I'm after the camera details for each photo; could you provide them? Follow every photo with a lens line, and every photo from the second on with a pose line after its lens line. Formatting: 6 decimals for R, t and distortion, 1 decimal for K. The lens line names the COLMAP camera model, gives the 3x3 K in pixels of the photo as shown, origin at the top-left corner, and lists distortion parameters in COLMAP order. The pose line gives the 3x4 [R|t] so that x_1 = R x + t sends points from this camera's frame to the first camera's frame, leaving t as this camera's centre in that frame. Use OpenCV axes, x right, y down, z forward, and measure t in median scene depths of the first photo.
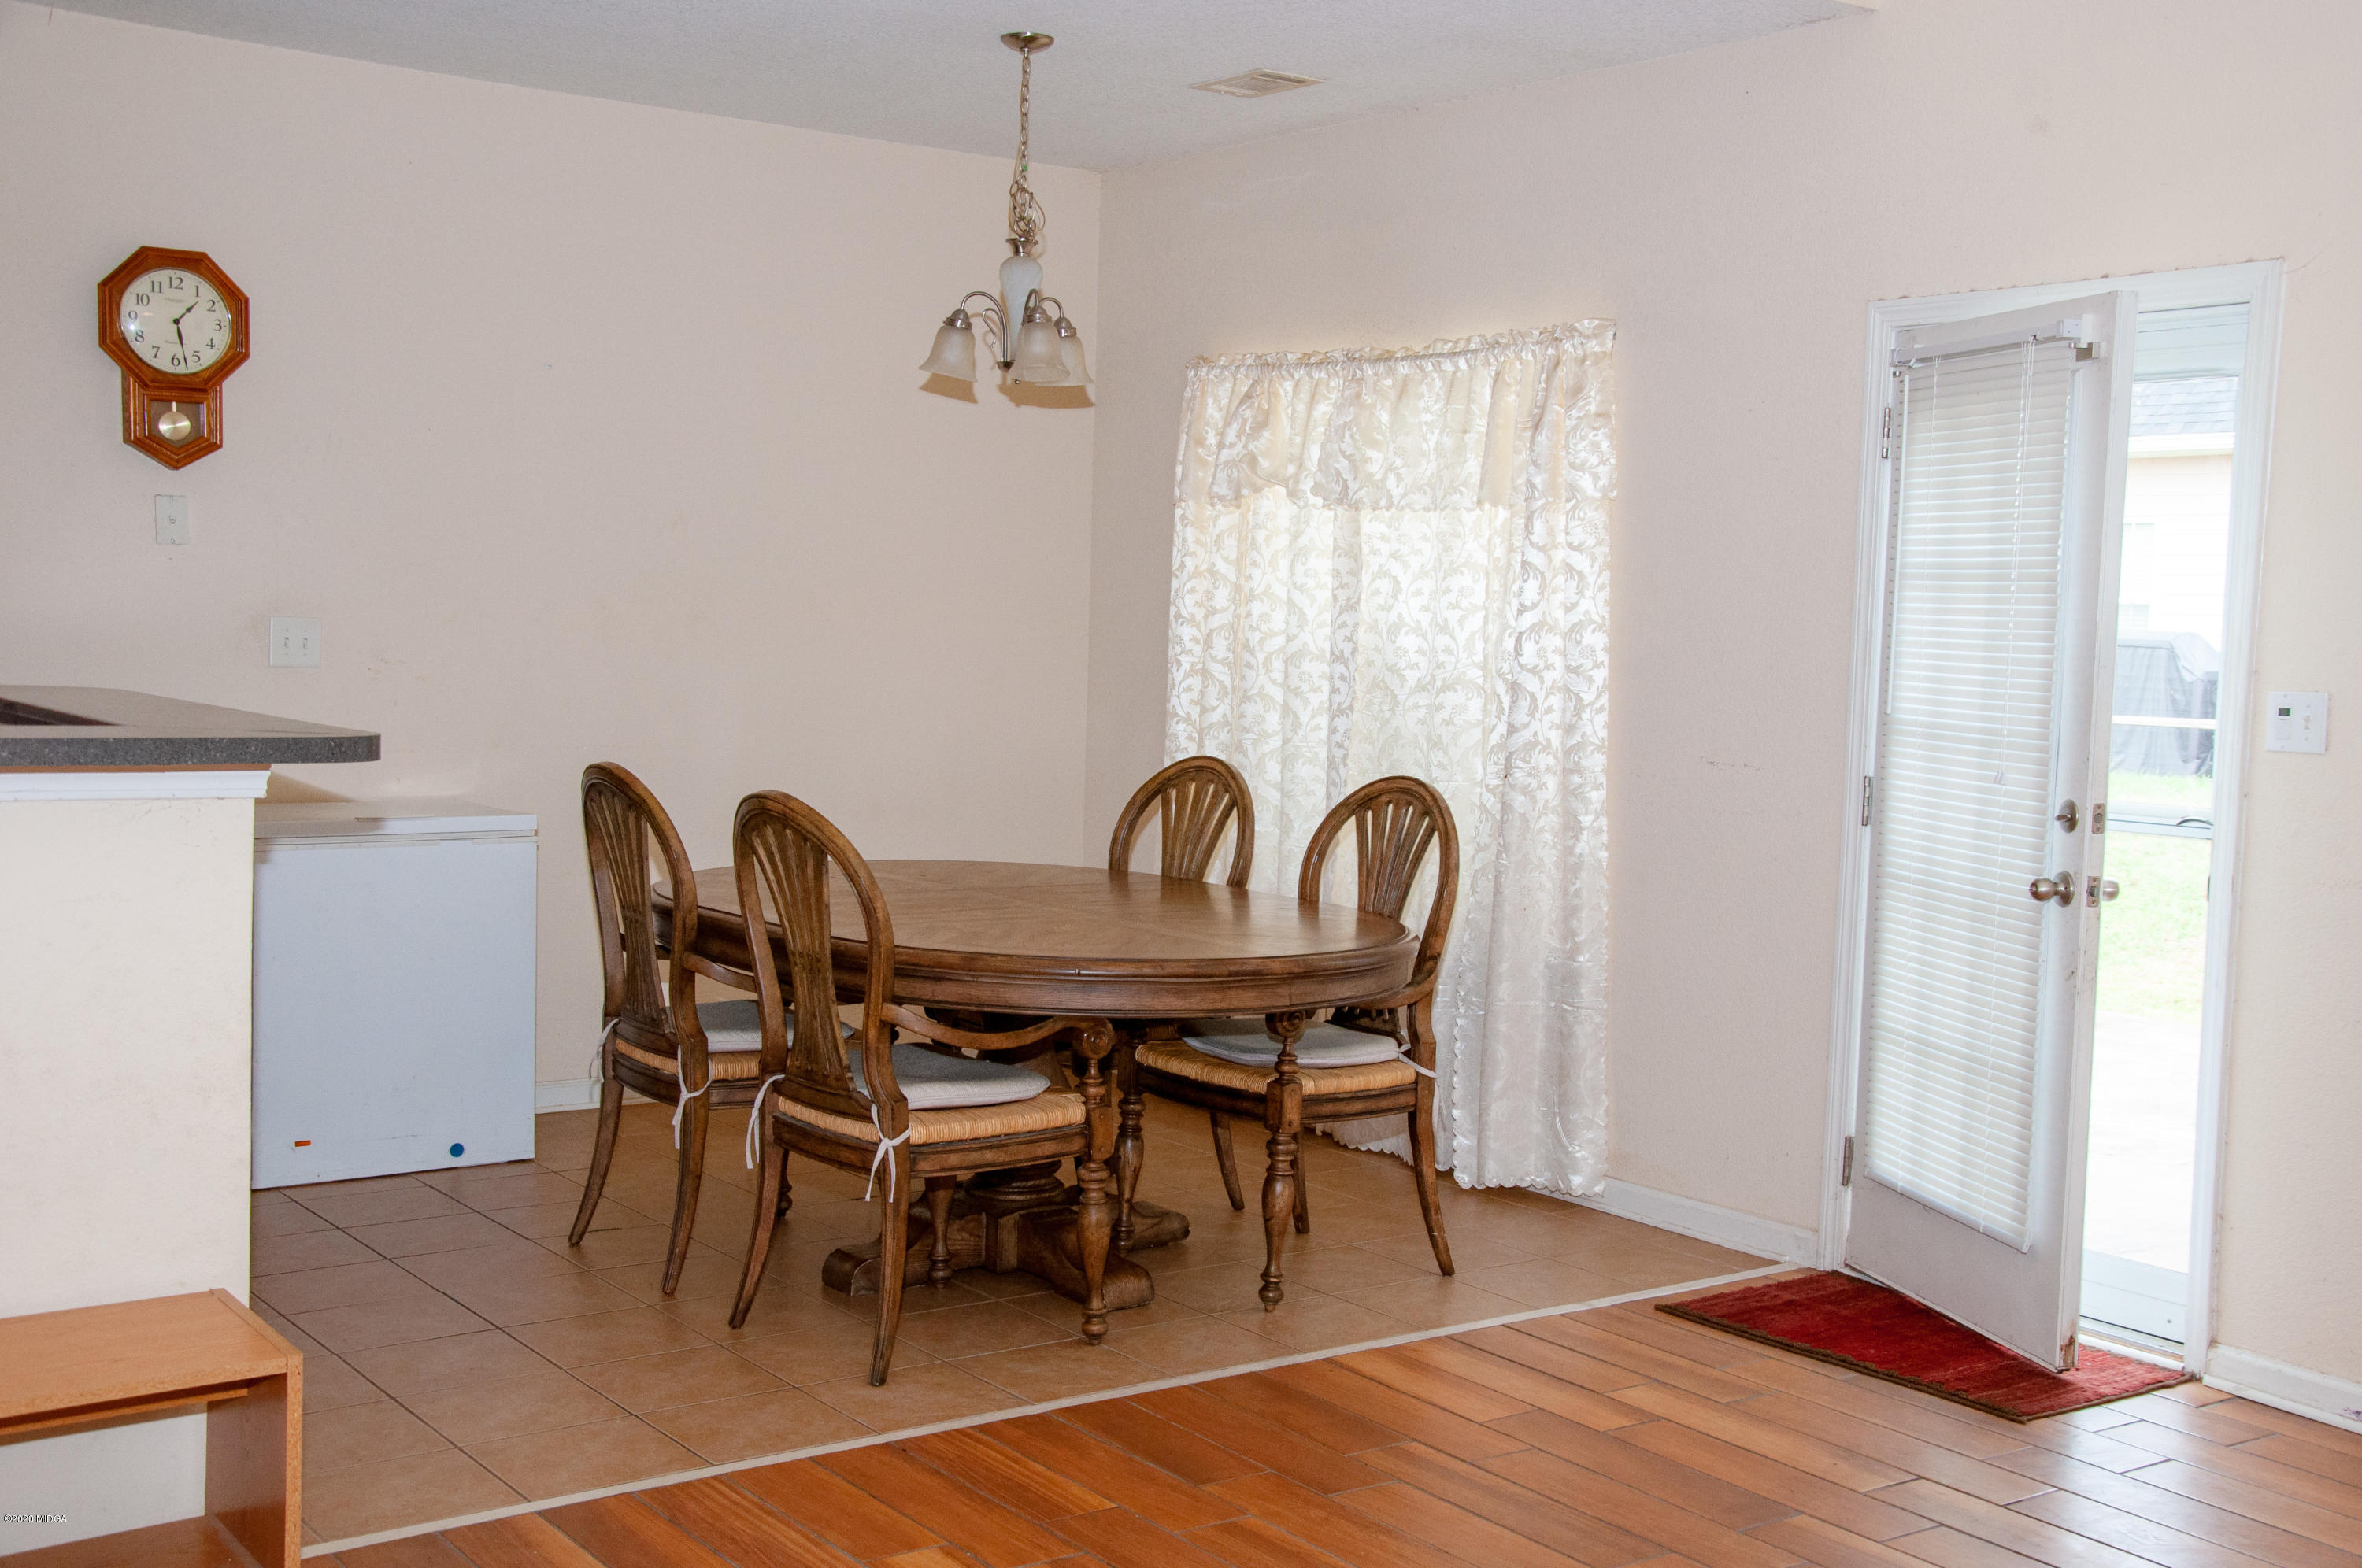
lens RADIAL K [[2620.5, 0, 1168.1], [0, 2620.5, 805.8], [0, 0, 1]] dist [0.034712, 0.000000]
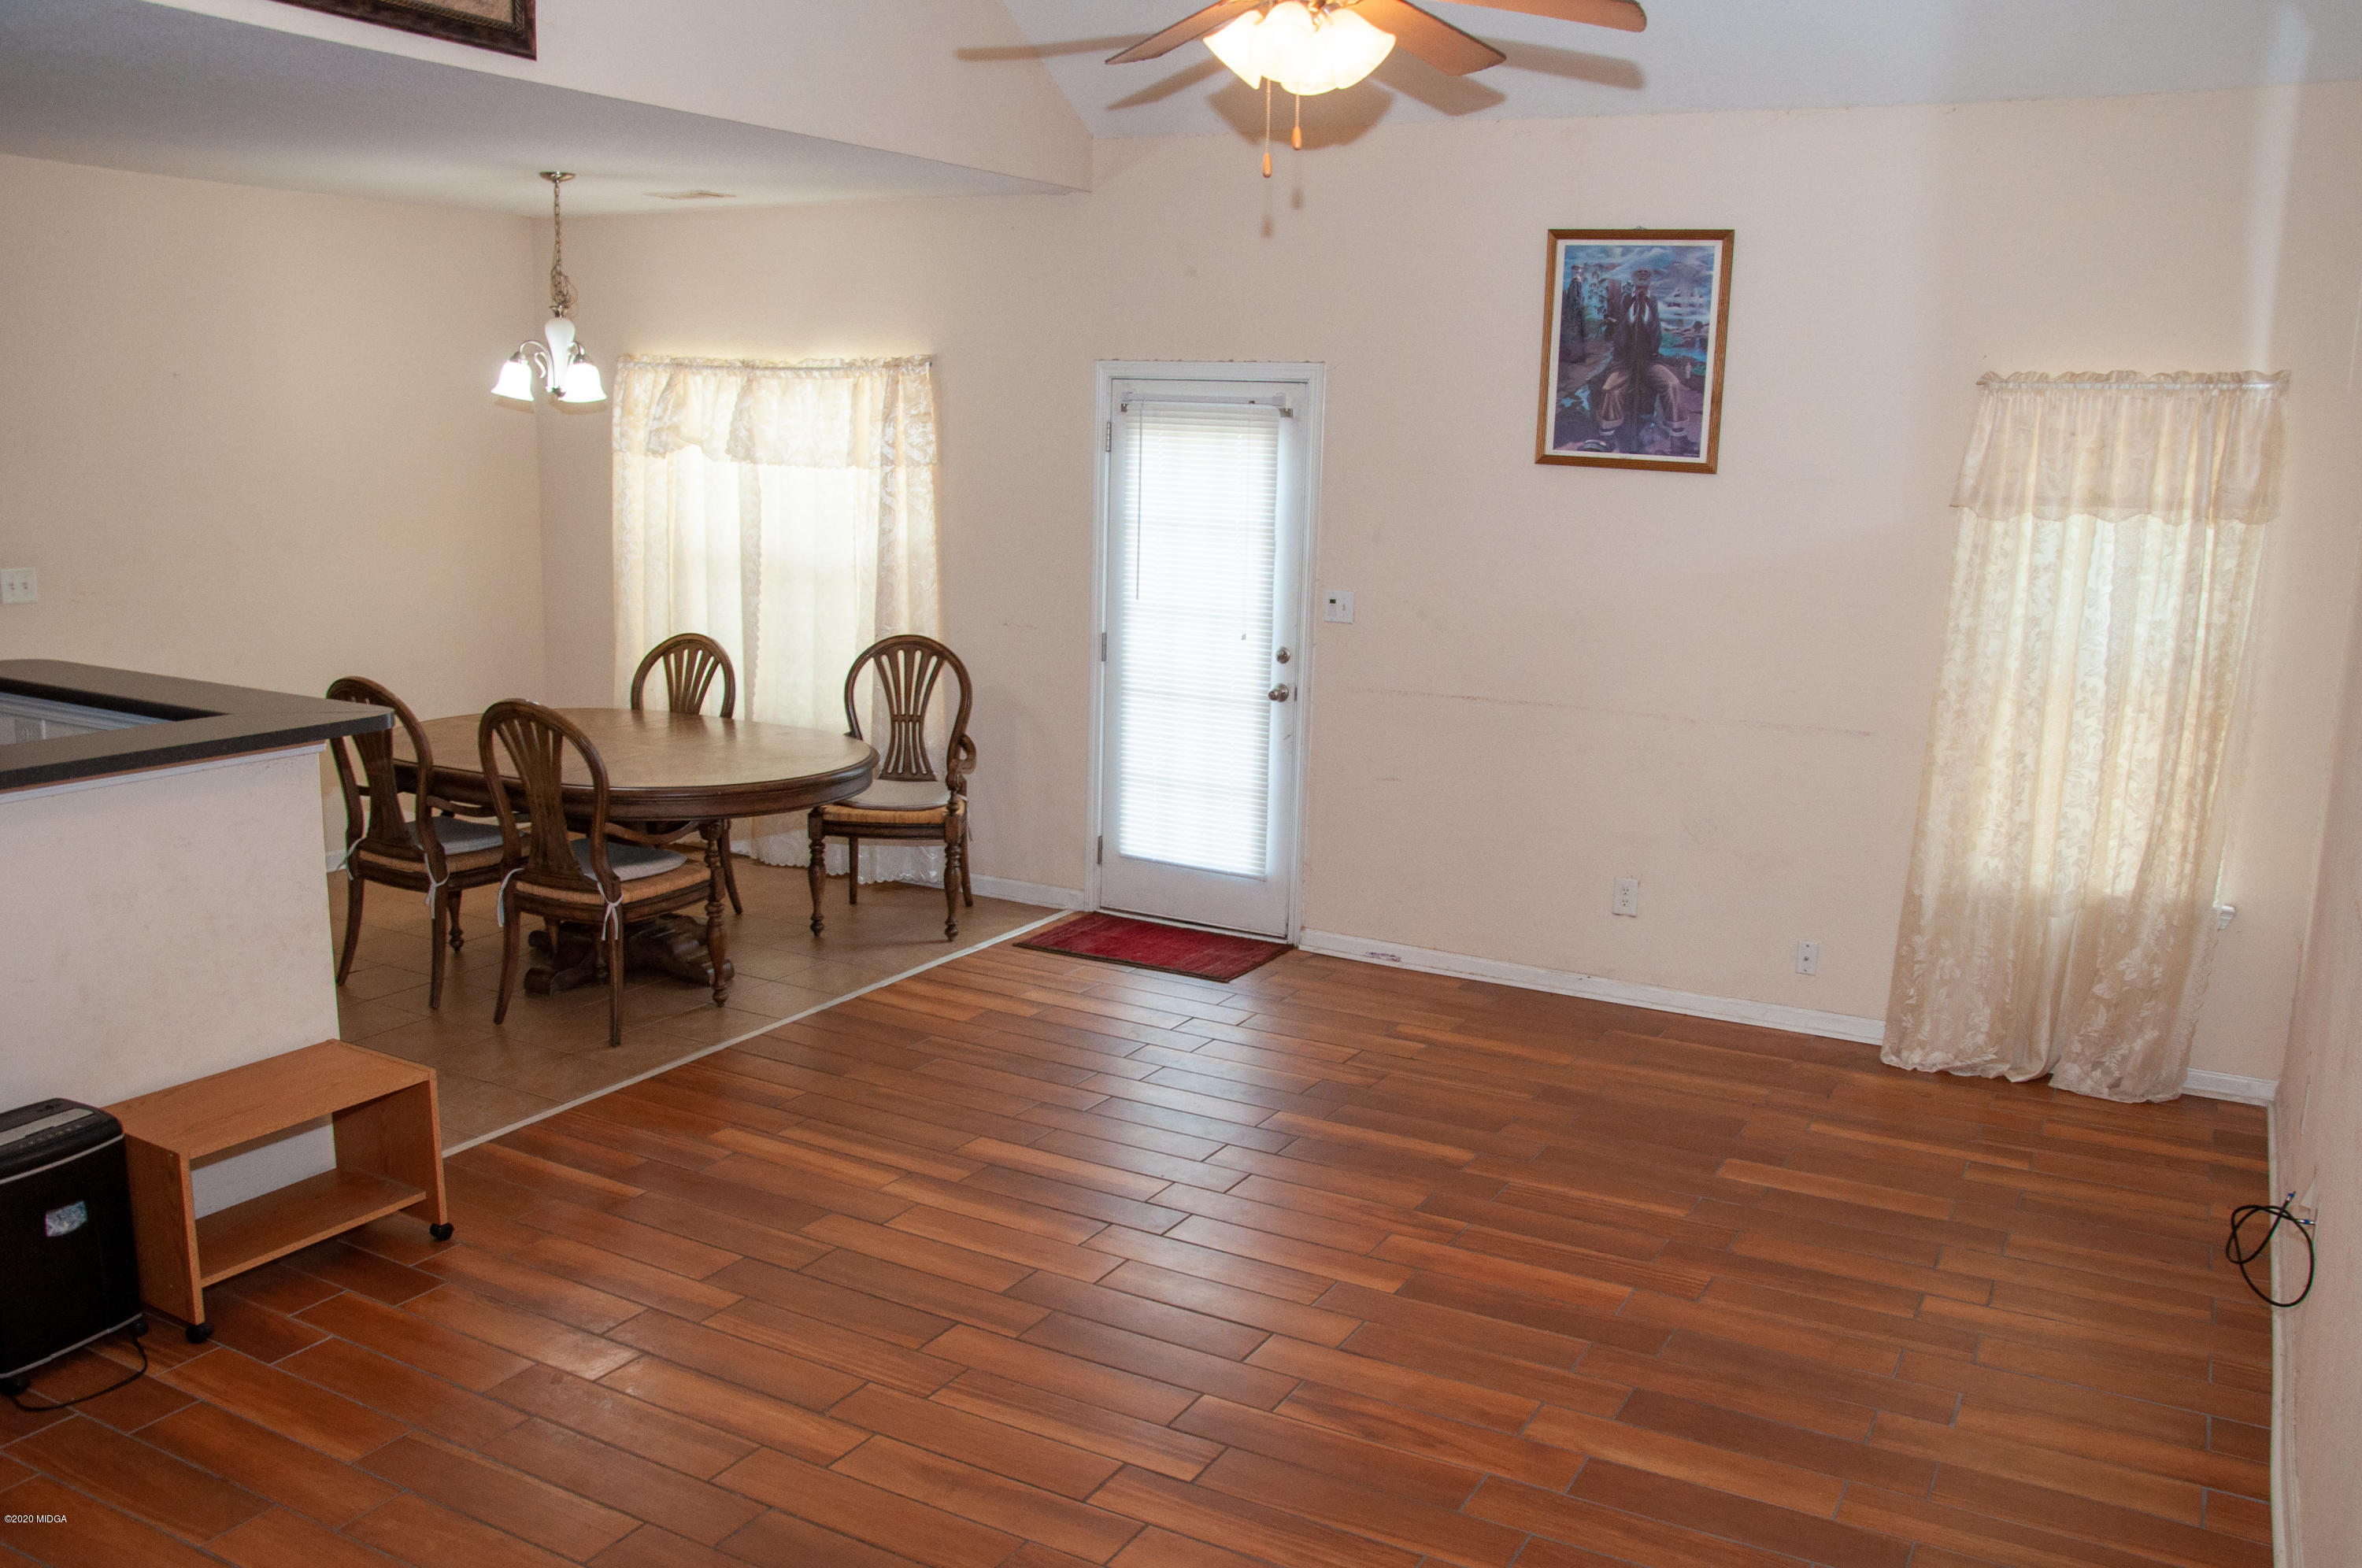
lens RADIAL K [[1939.4, 0, 1183.2], [0, 1939.4, 839.7], [0, 0, 1]] dist [-0.144382, 0.142448]
pose [[0.908628, -0.096288, 0.406353, -0.226127], [0.033790, 0.986817, 0.158276, -0.078731], [-0.416236, -0.130084, 0.899903, -0.206400]]
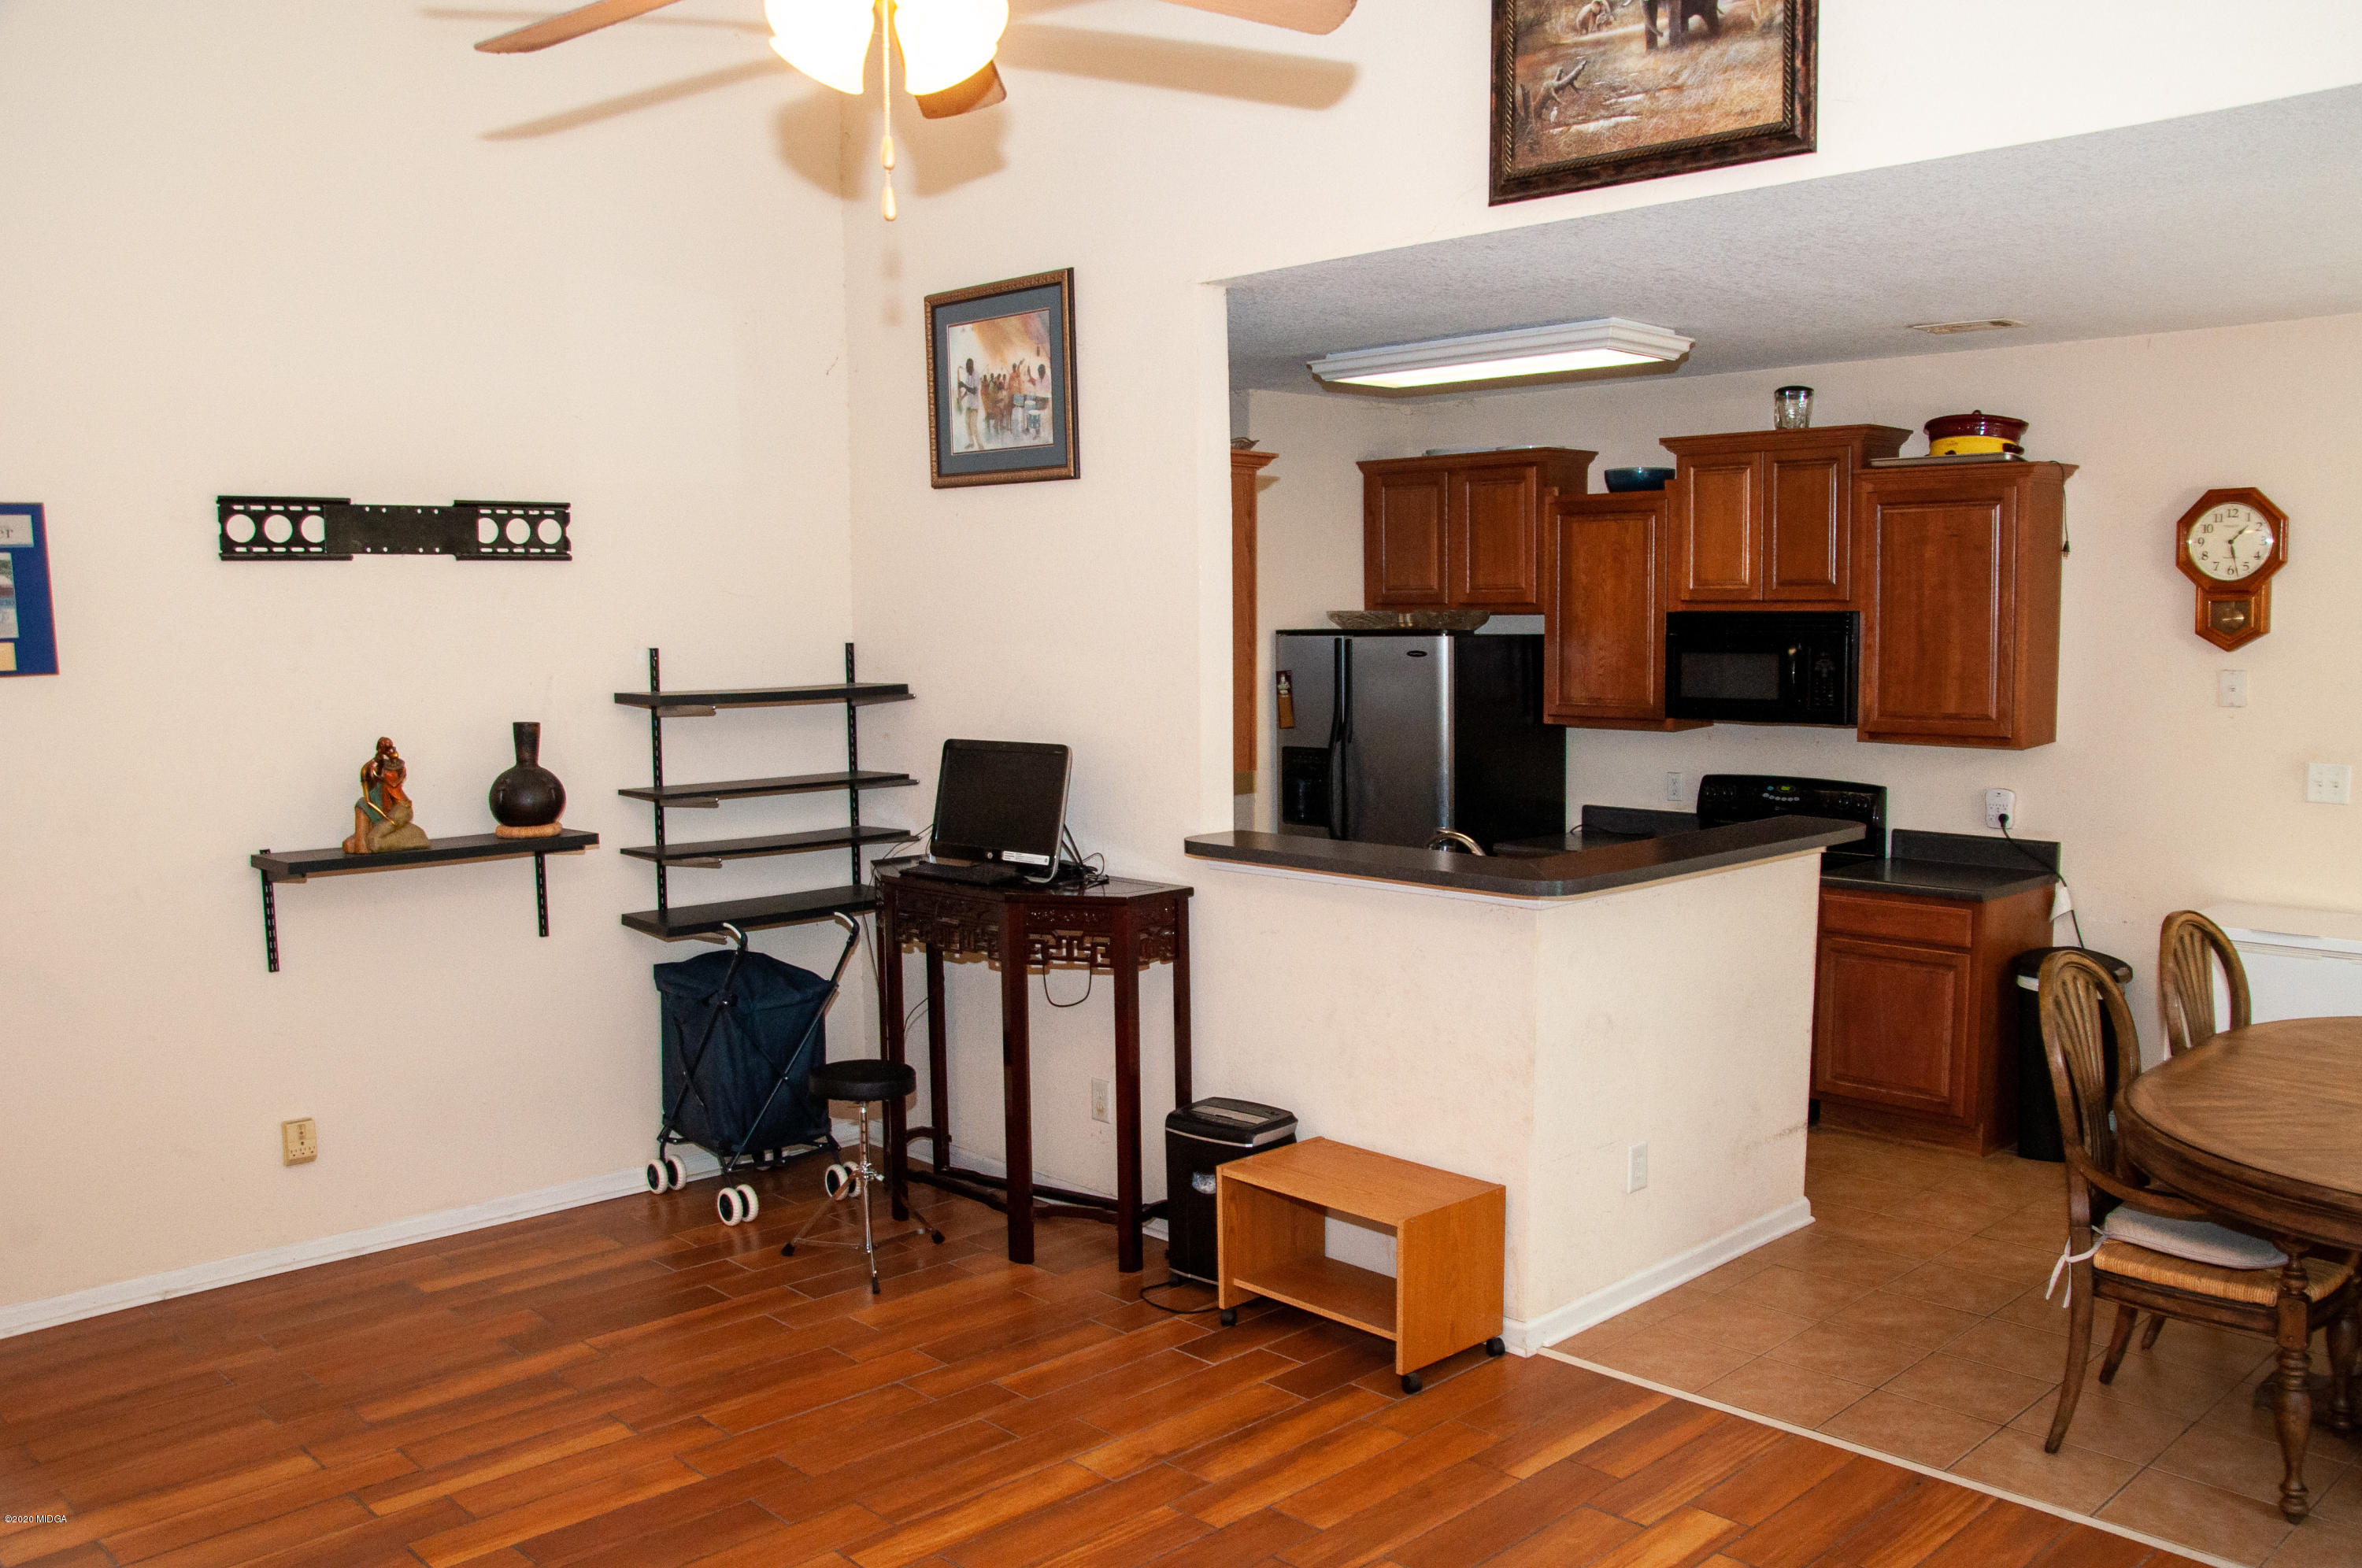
lens RADIAL K [[1939.4, 0, 1207.8], [0, 1939.4, 812.2], [0, 0, 1]] dist [-0.144382, 0.142448]
pose [[0.121778, 0.069791, -0.990101, 0.569492], [-0.056961, 0.996372, 0.063227, -0.087482], [0.990922, 0.048698, 0.125311, 0.419697]]
